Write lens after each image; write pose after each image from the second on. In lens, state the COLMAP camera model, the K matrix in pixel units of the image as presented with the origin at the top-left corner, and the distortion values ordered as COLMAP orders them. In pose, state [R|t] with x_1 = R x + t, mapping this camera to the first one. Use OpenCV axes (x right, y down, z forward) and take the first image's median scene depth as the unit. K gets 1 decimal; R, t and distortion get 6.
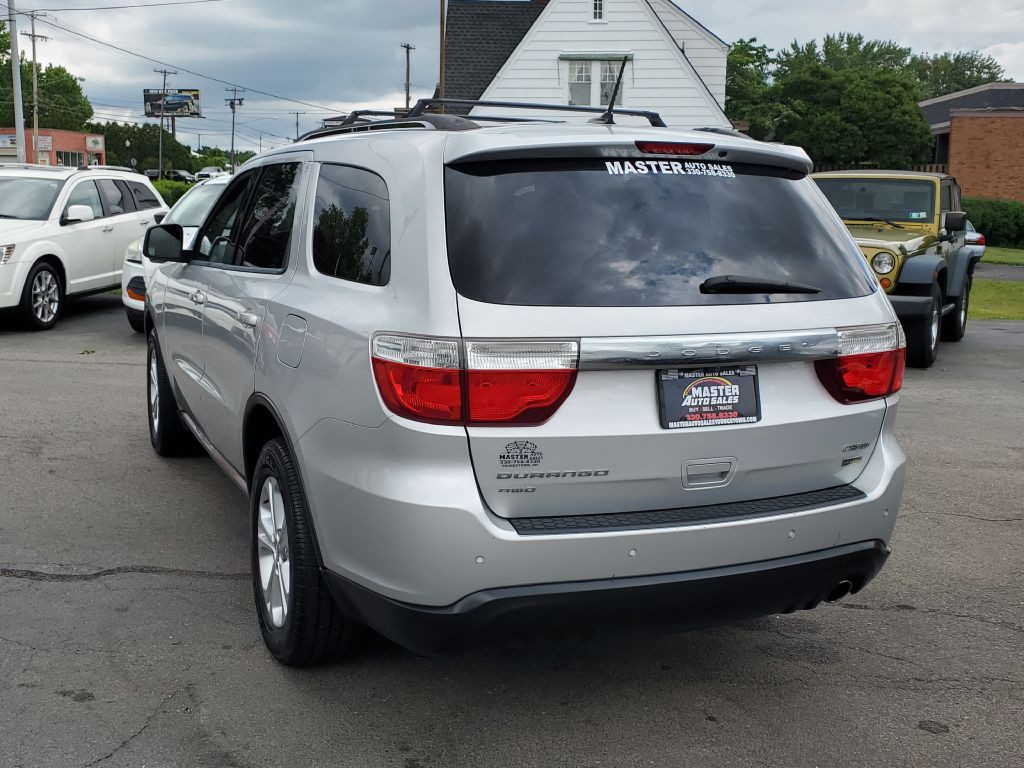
lens RADIAL K [[1091.6, 0, 531.8], [0, 1091.6, 382.3], [0, 0, 1]] dist [0.104984, -0.284804]
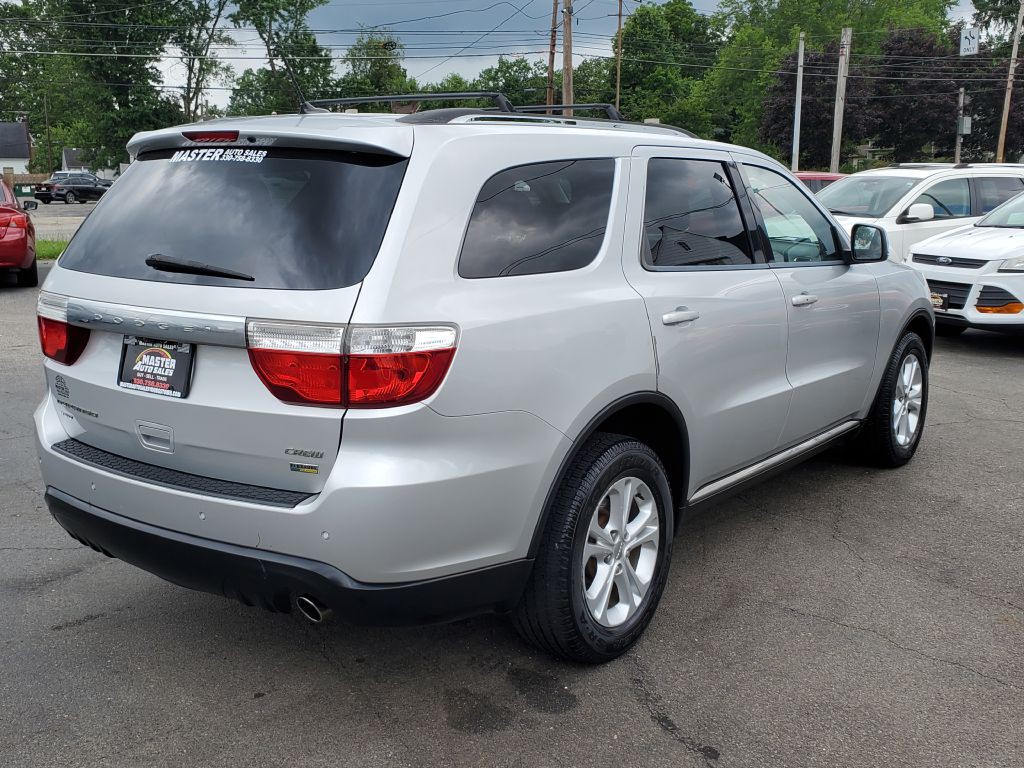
lens RADIAL K [[1111.1, 0, 512.0], [0, 1111.1, 384.0], [0, 0, 1]] dist [0.114256, -0.304293]
pose [[0.494710, 0.137055, -0.858183, 1.236697], [-0.140686, 0.987091, 0.076542, -0.099378], [0.857595, 0.082868, 0.507605, 0.711691]]
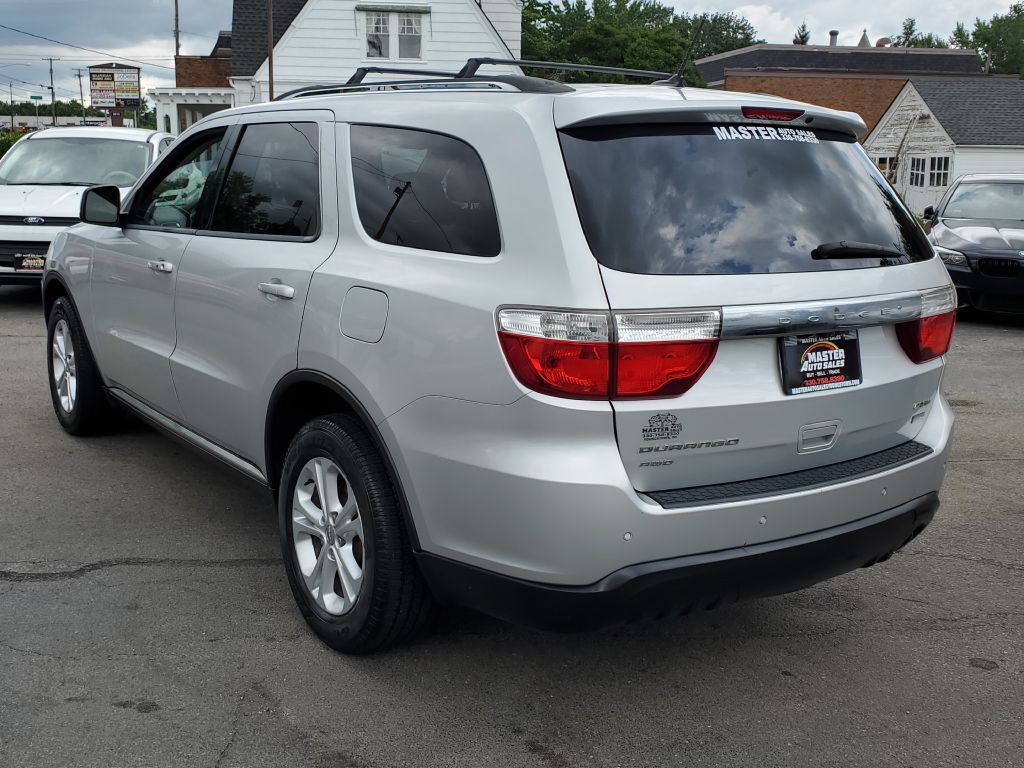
lens RADIAL K [[1089.1, 0, 510.1], [0, 1089.1, 369.4], [0, 0, 1]] dist [0.084297, -0.232930]
pose [[0.982836, -0.032532, 0.181592, -0.291876], [0.026991, 0.999094, 0.032902, -0.019777], [-0.182498, -0.027436, 0.982823, 0.055678]]
